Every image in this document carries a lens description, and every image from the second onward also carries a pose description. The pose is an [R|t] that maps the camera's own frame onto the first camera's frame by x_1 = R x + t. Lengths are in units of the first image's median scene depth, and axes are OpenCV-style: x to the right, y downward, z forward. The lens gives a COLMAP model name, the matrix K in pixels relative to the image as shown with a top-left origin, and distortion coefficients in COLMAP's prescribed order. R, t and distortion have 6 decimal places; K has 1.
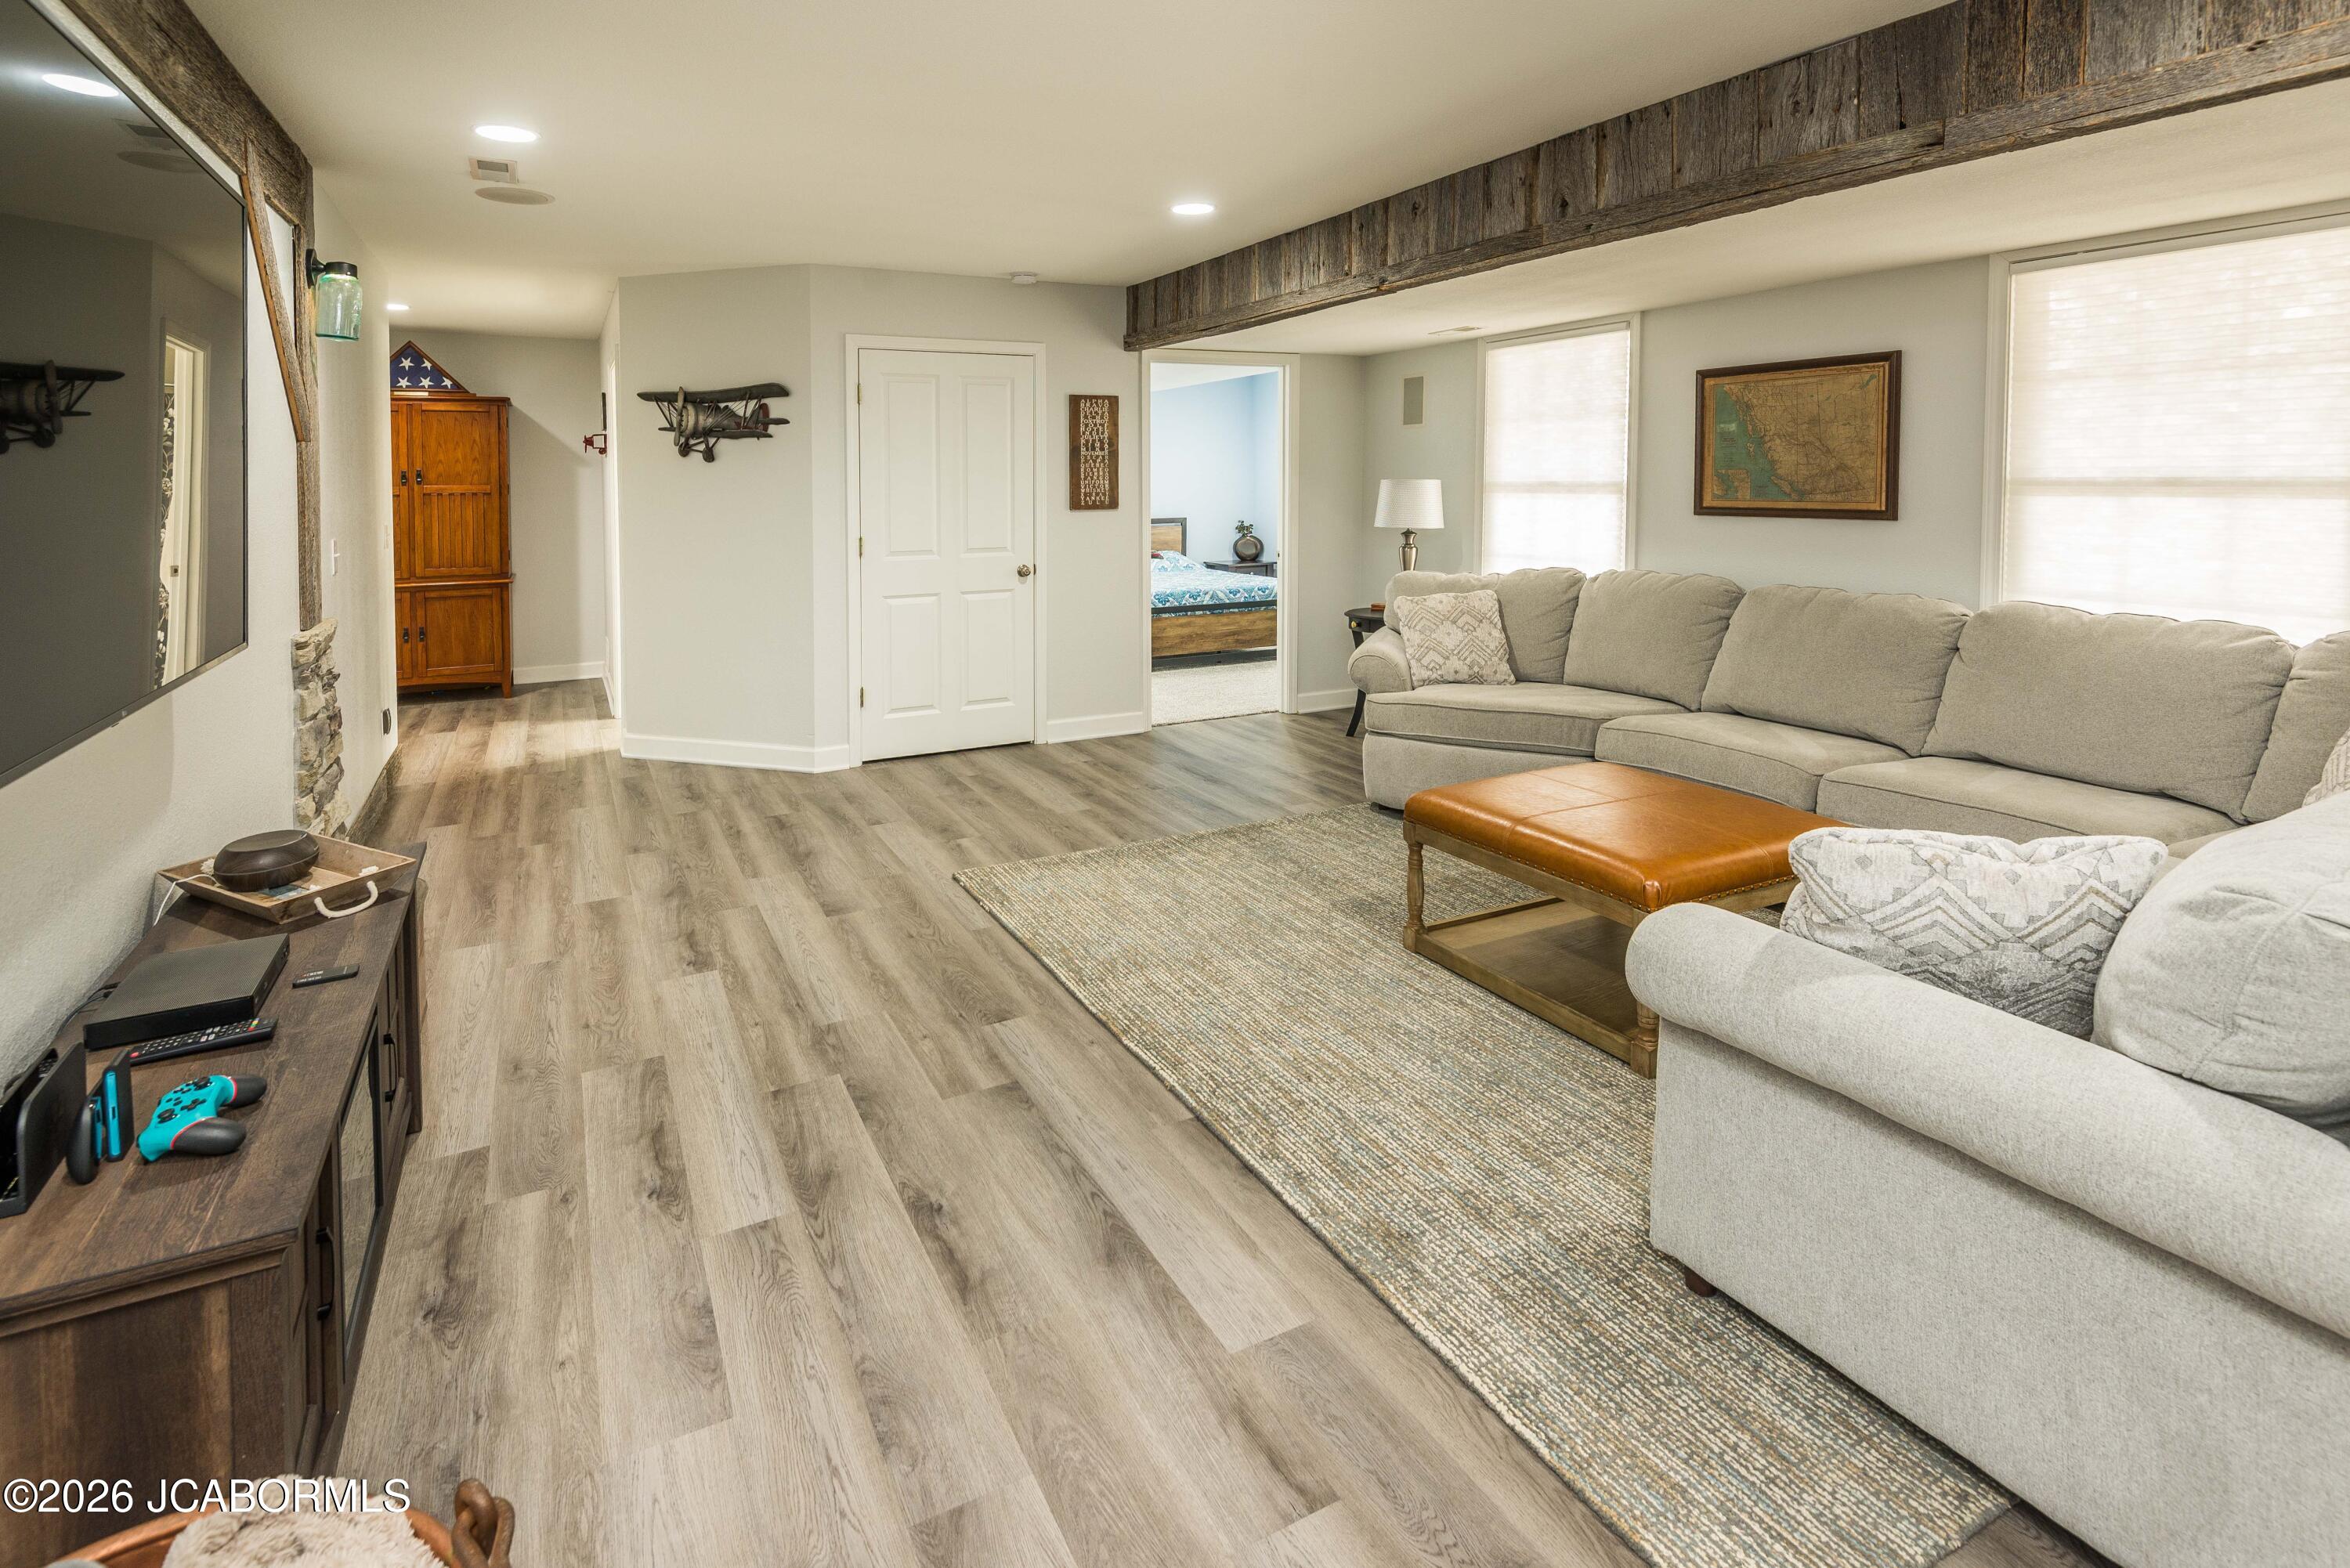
lens RADIAL K [[1149.2, 0, 1170.6], [0, 1149.2, 673.6], [0, 0, 1]] dist [0.034860, -0.000034]
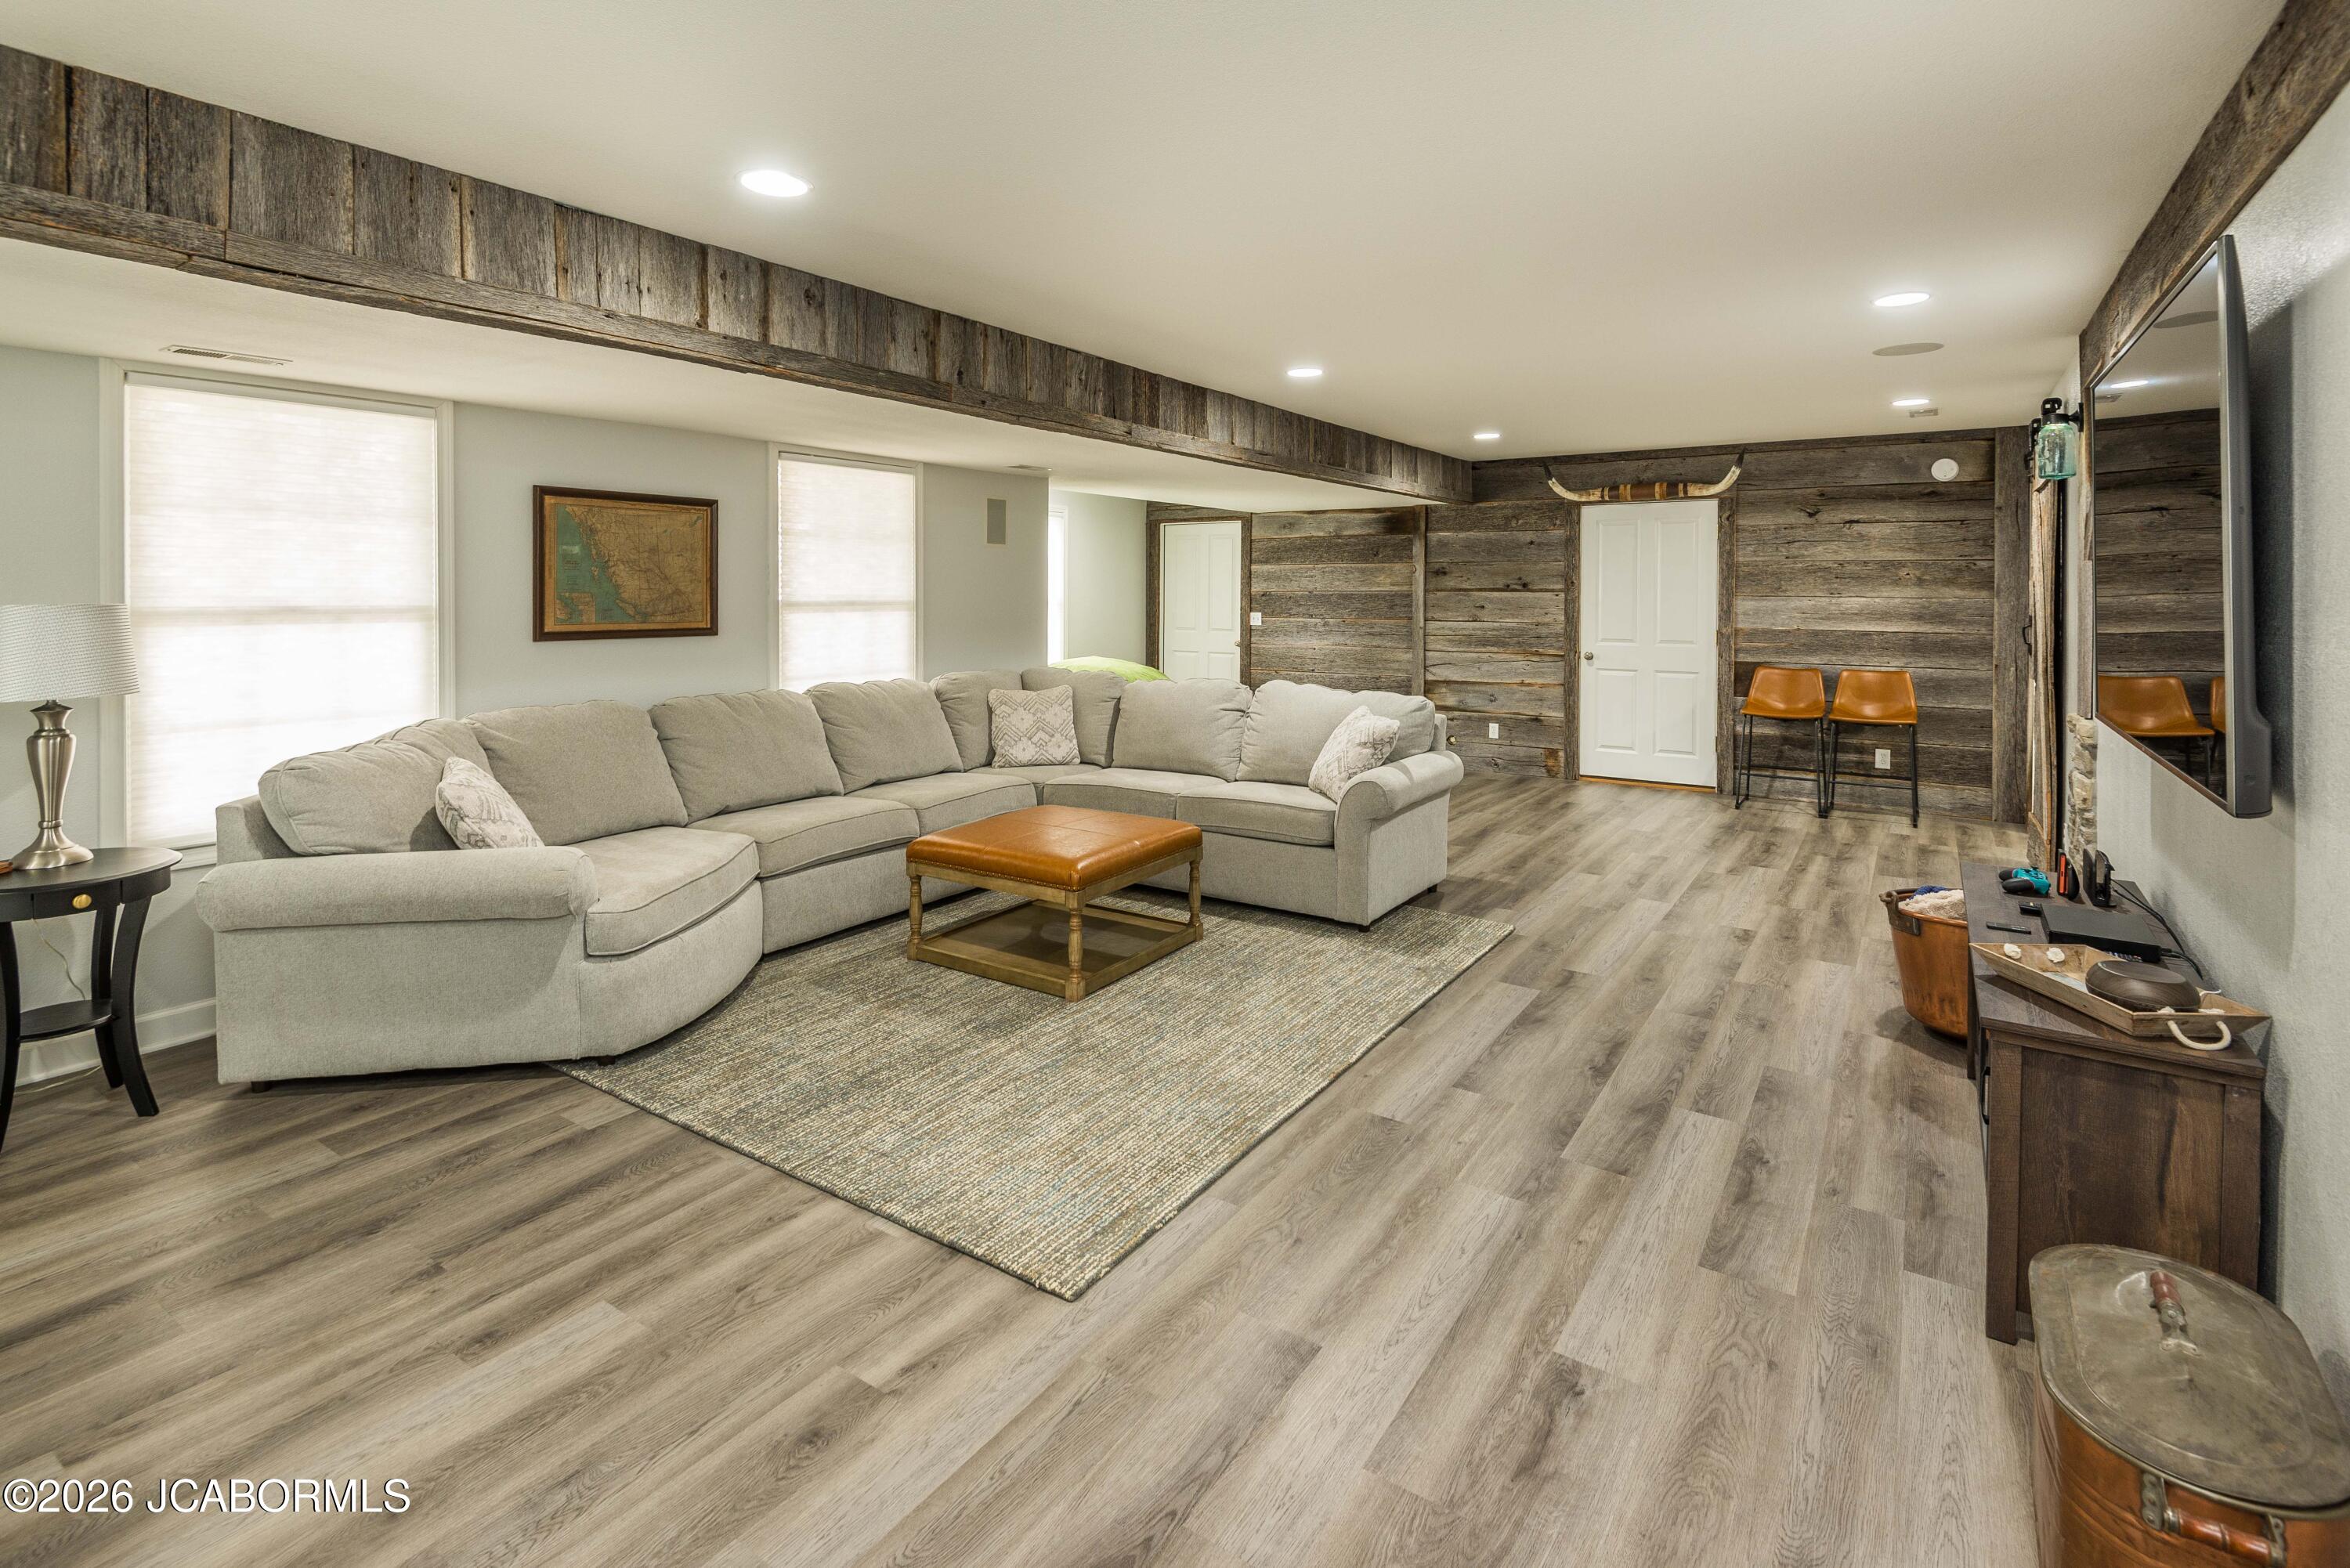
lens RADIAL K [[1098.1, 0, 1127.4], [0, 1098.1, 781.7], [0, 0, 1]] dist [0.027030, -0.000777]
pose [[-0.447631, -0.149502, 0.881633, -0.716029], [0.152660, 0.958675, 0.240077, -0.220104], [-0.881091, 0.242056, -0.406309, 1.258983]]
